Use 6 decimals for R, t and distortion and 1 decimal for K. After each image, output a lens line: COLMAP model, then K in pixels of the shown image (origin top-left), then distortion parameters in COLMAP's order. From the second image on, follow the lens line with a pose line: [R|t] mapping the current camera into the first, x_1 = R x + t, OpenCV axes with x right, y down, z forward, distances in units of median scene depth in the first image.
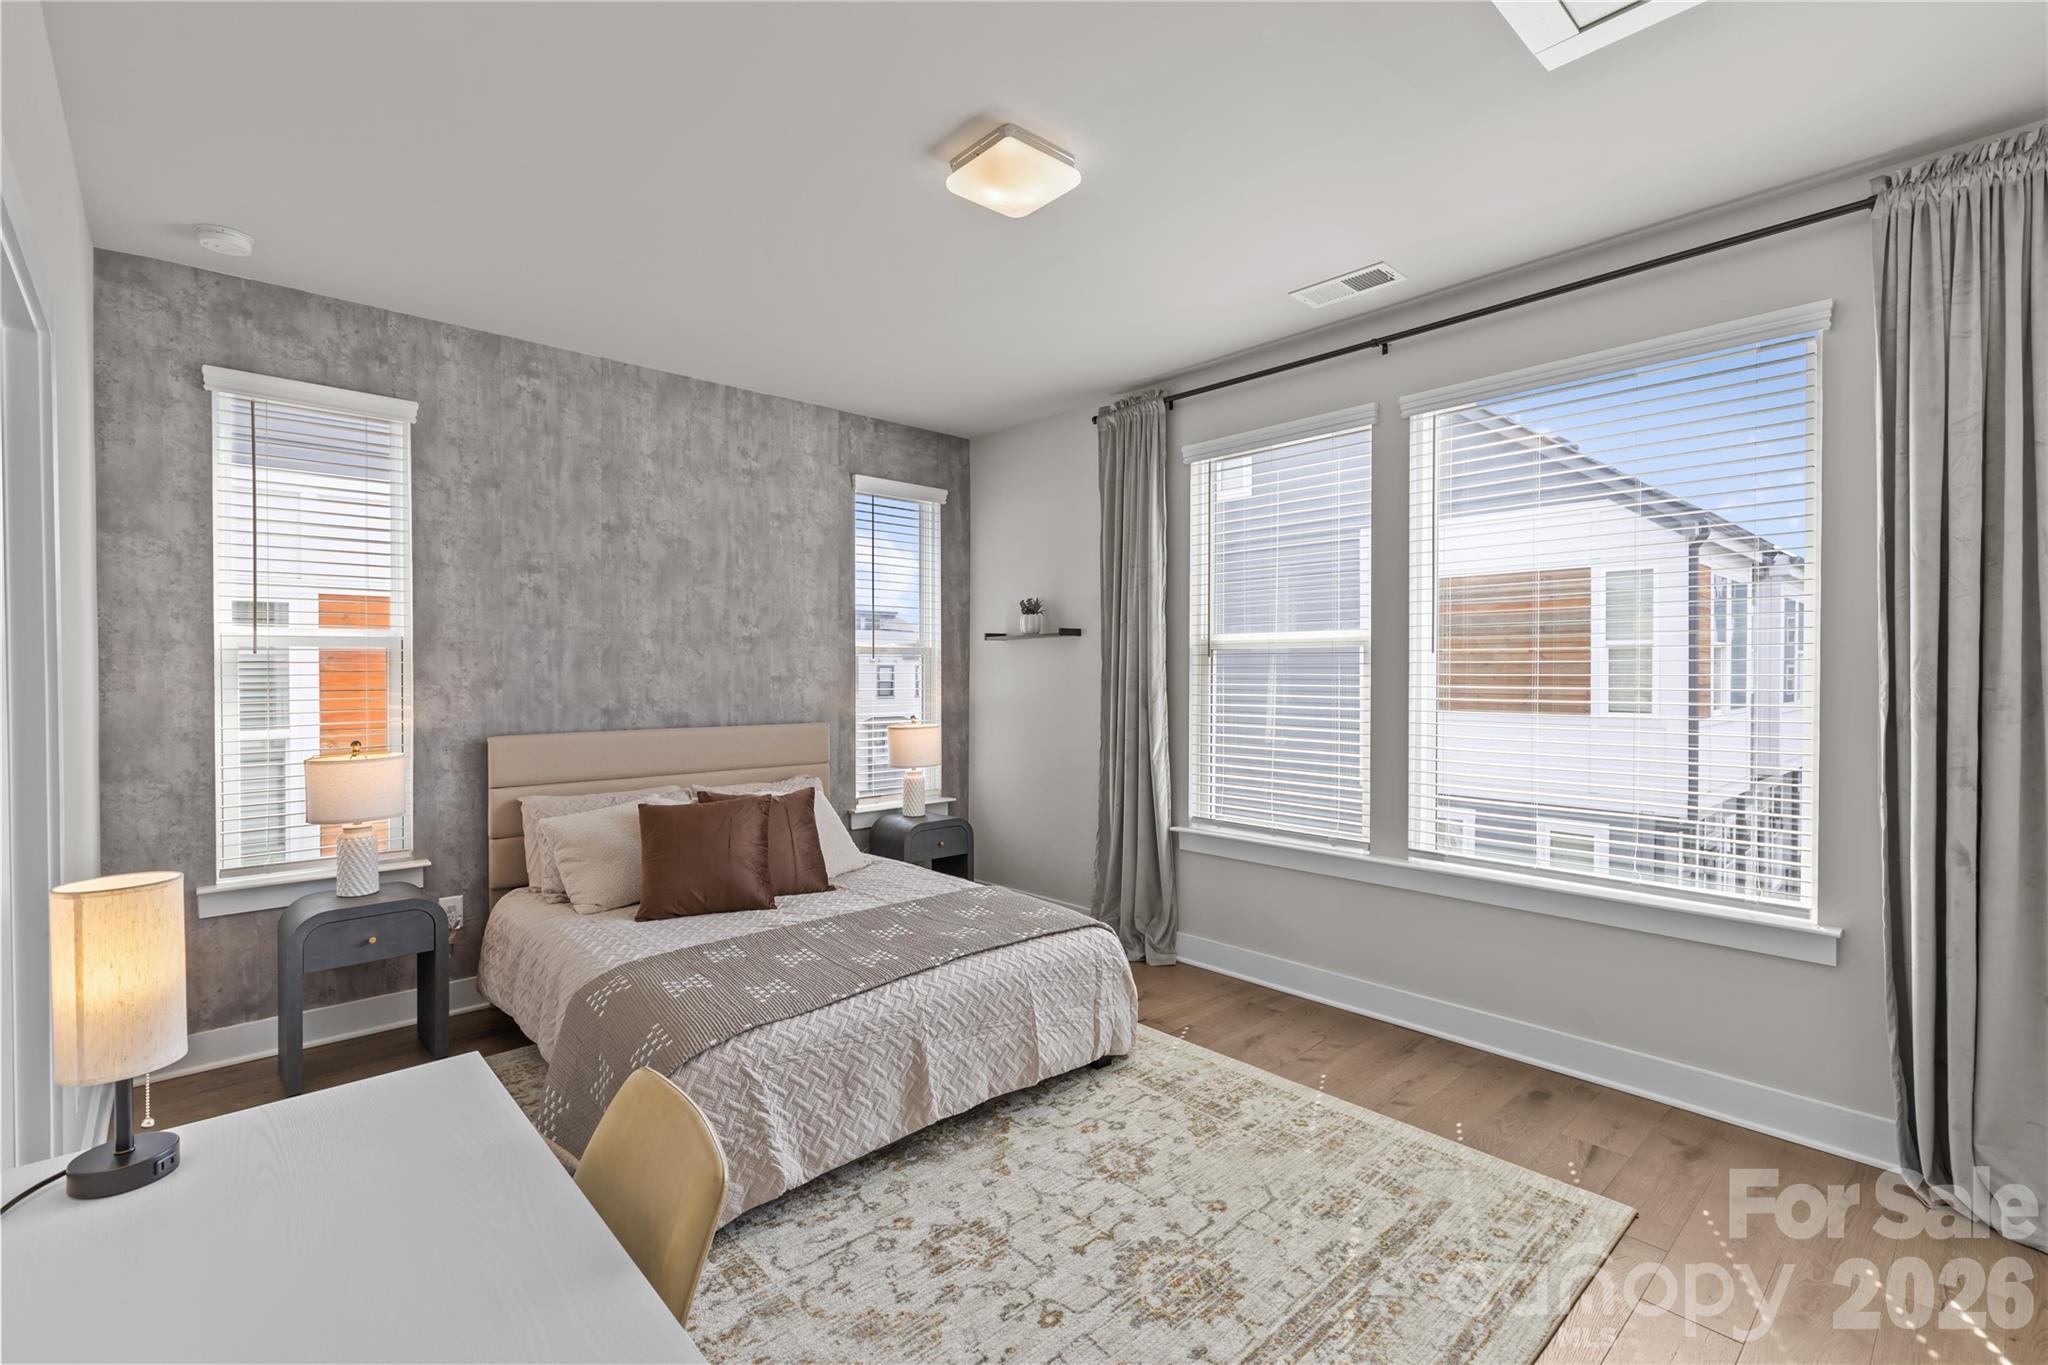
lens RADIAL K [[912.8, 0, 1013.6], [0, 912.8, 677.1], [0, 0, 1]] dist [-0.000072, 0.000196]
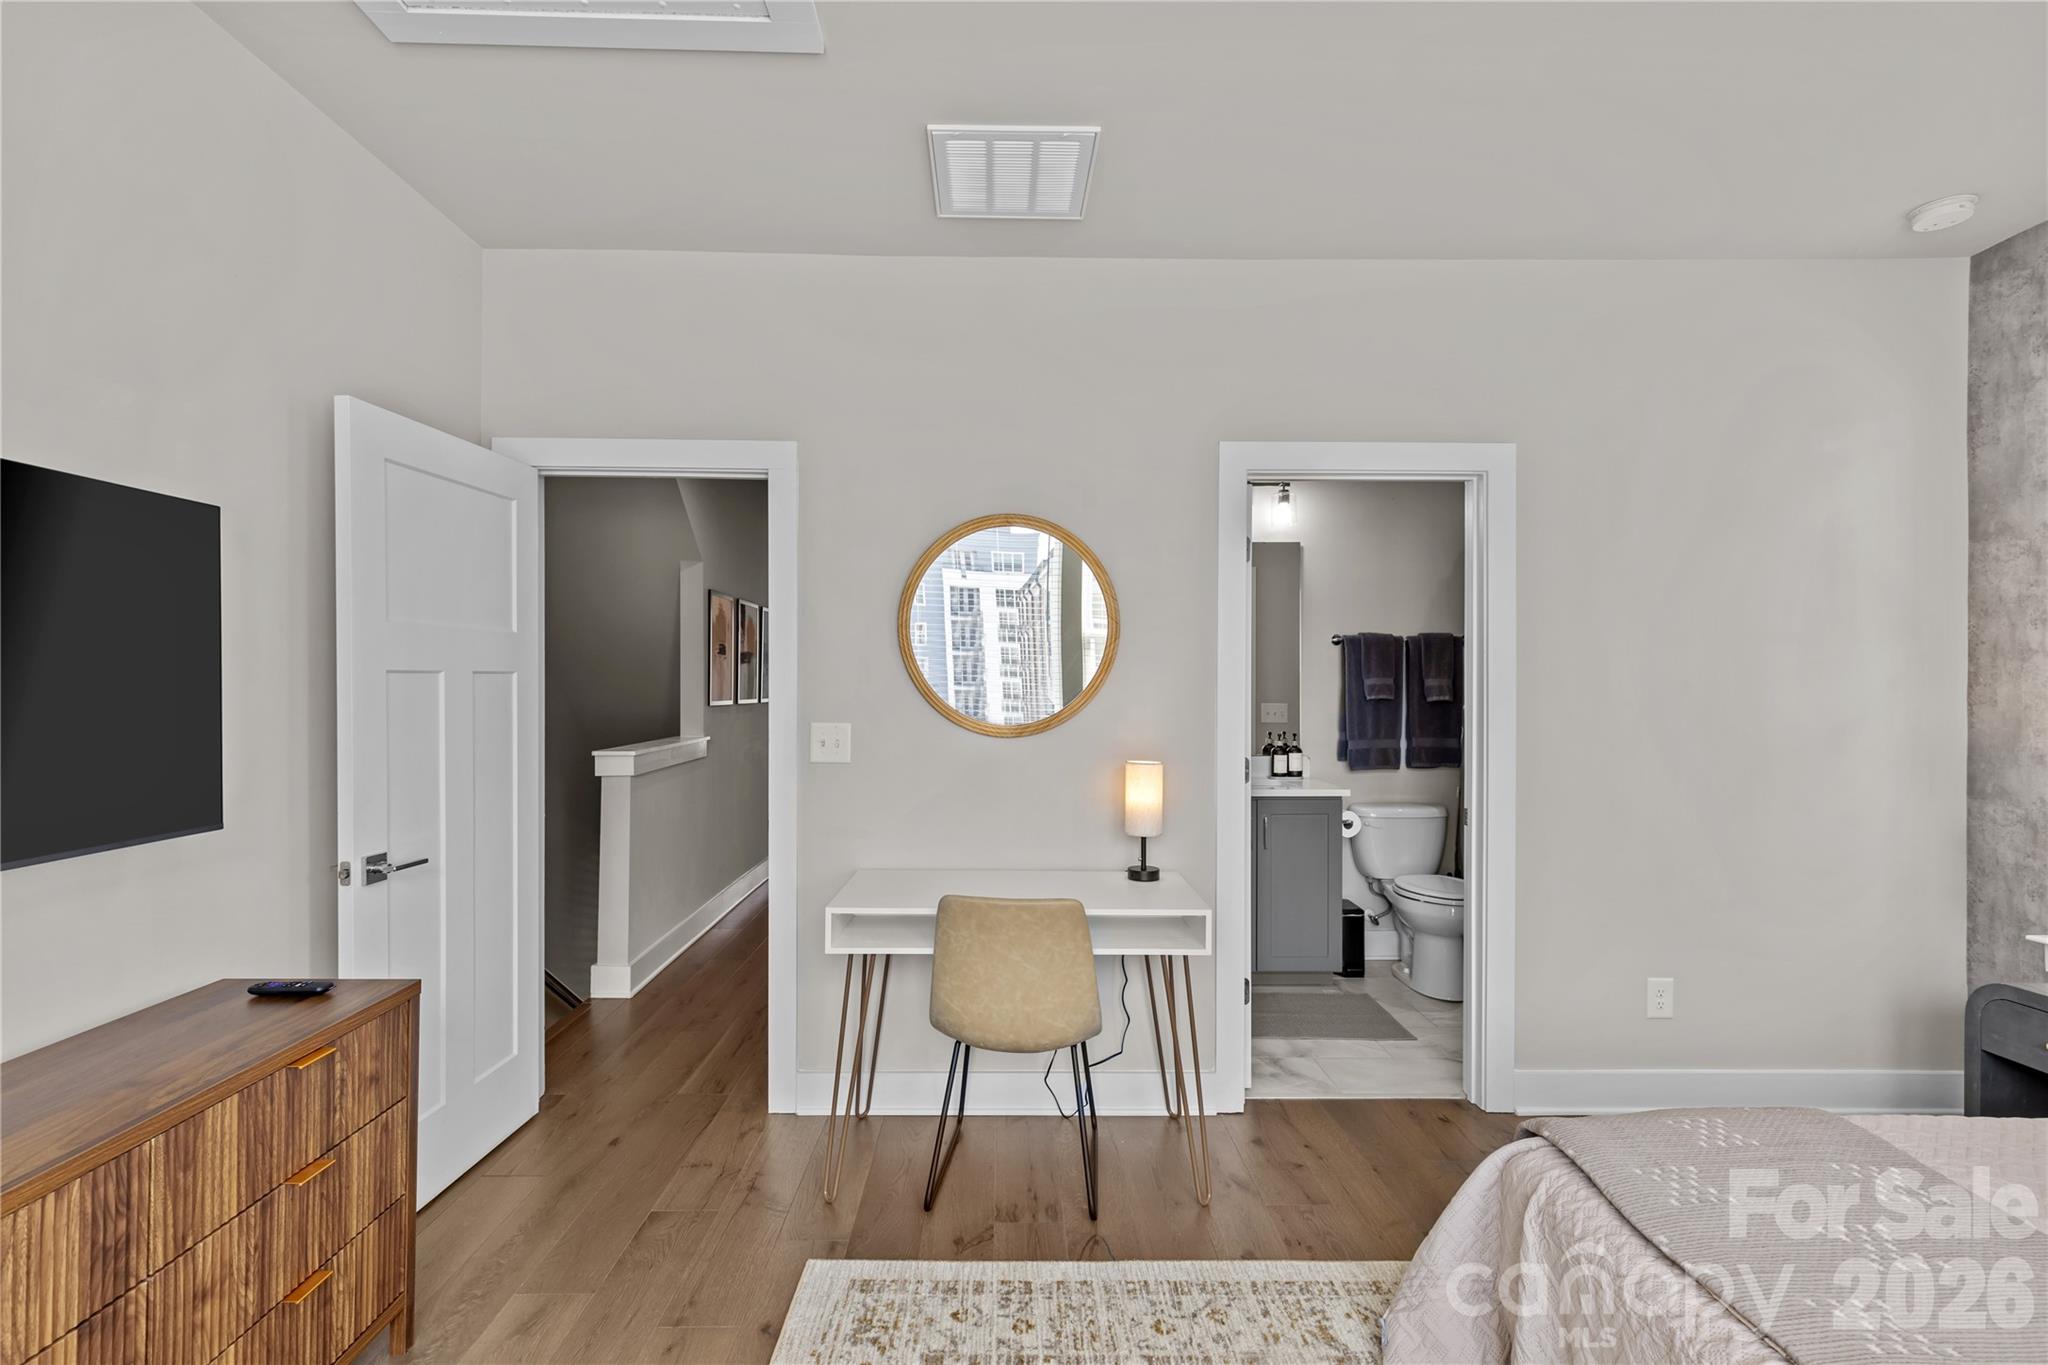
lens RADIAL K [[901.0, 0, 1014.0], [0, 901.0, 686.6], [0, 0, 1]] dist [0.000548, 0.000219]
pose [[-0.676918, -0.000629, -0.736058, 0.319600], [-0.008413, 0.999941, 0.006883, -0.001530], [0.736011, 0.010852, -0.676883, 0.691732]]
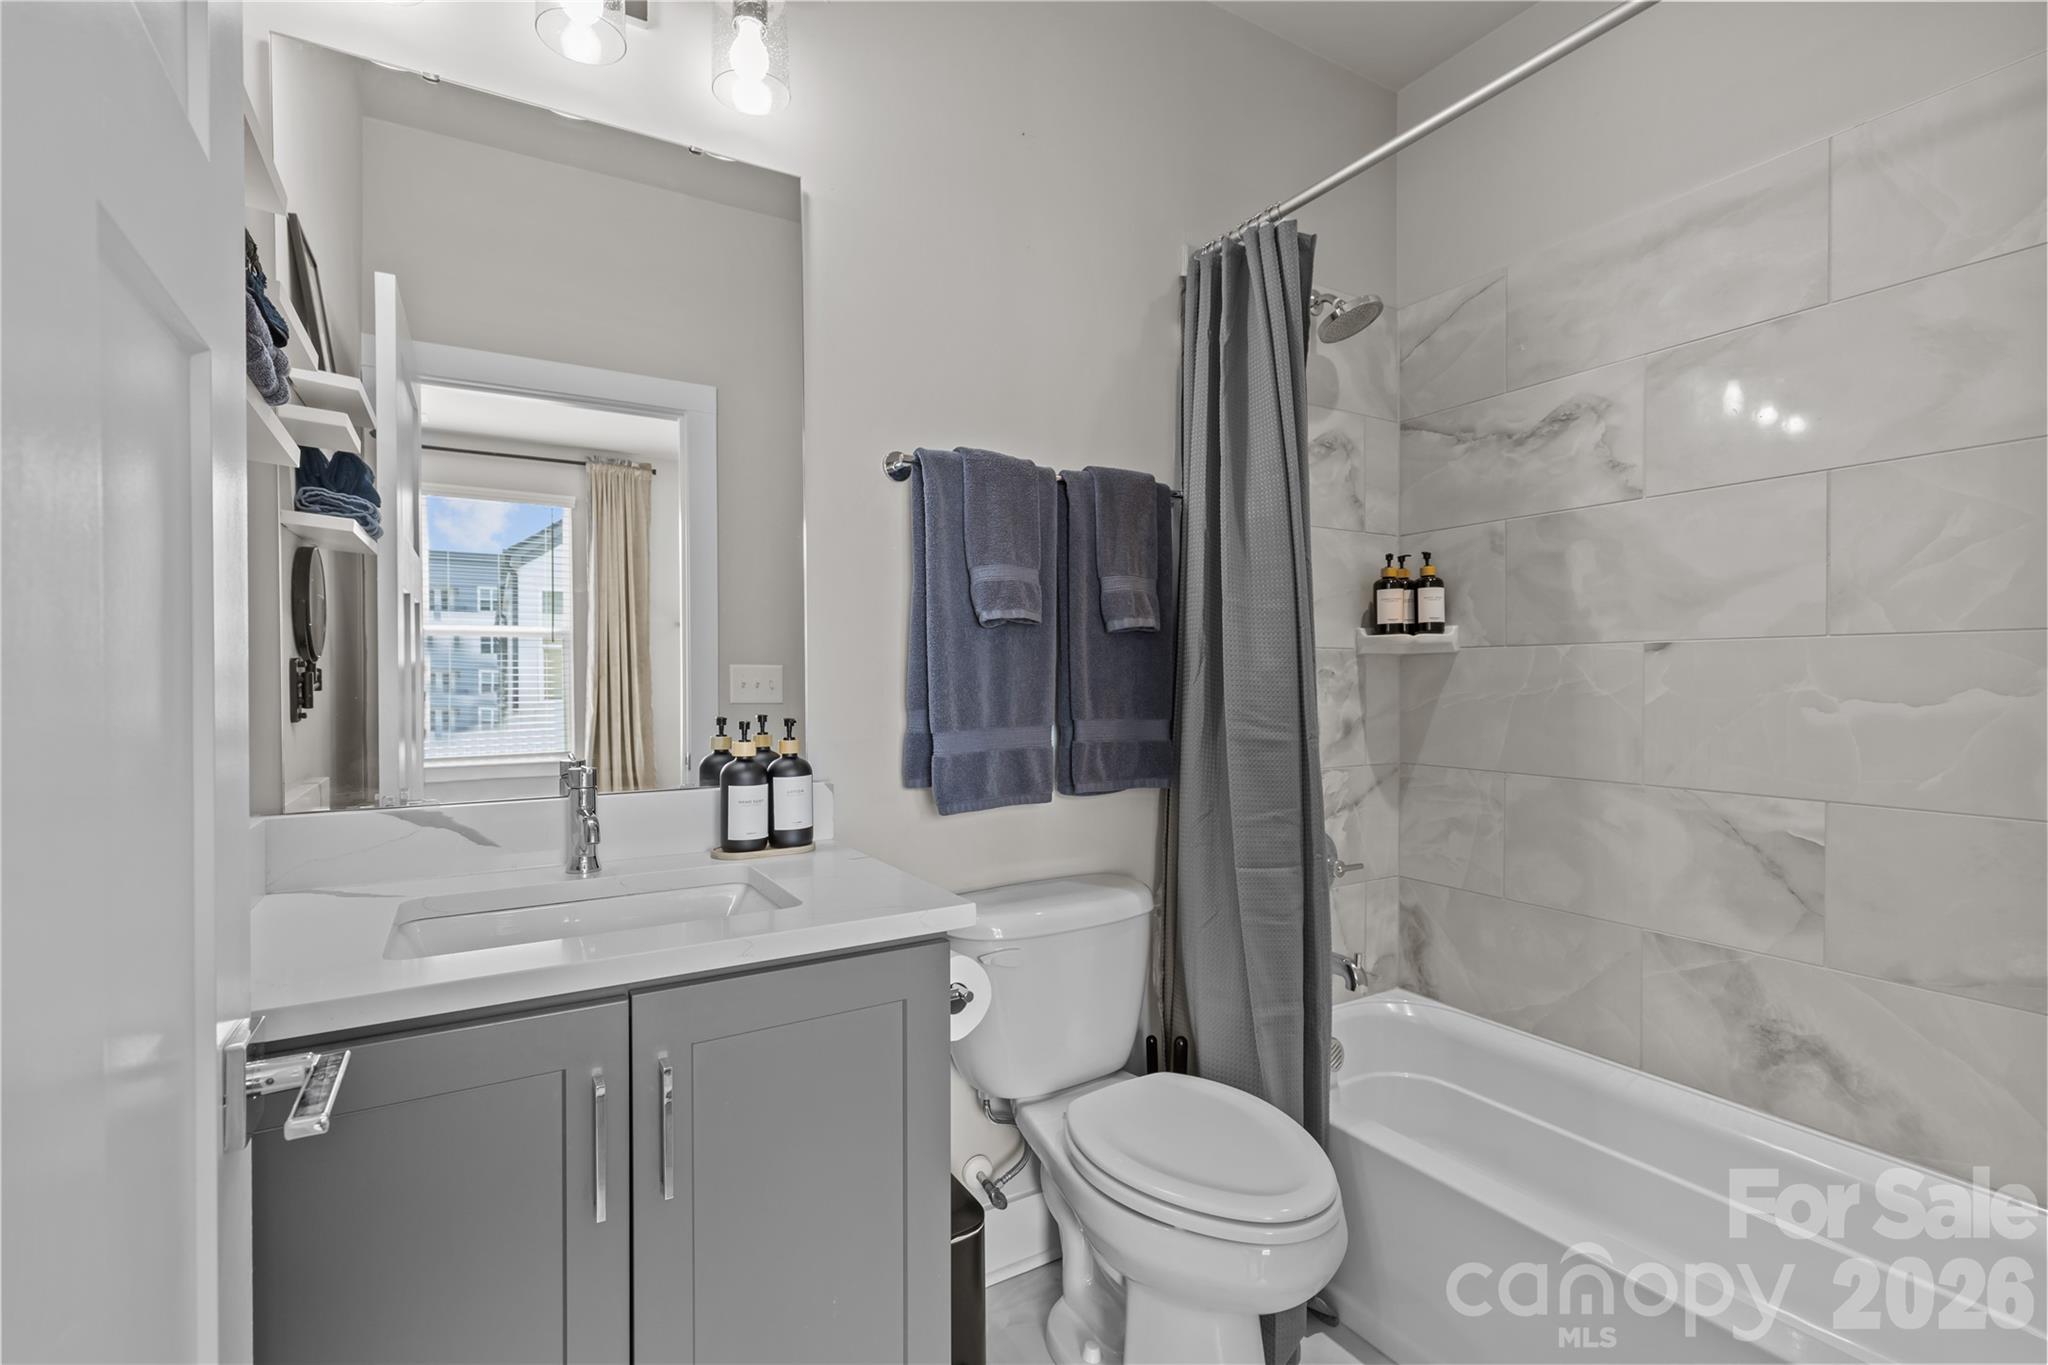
lens RADIAL K [[913.3, 0, 1014.5], [0, 913.3, 679.3], [0, 0, 1]] dist [0.002923, -0.000208]
pose [[-0.199901, 0.001448, -0.979815, -0.399104], [-0.005137, 0.999984, 0.002526, 0.044676], [0.979803, 0.005538, -0.199890, 0.352767]]
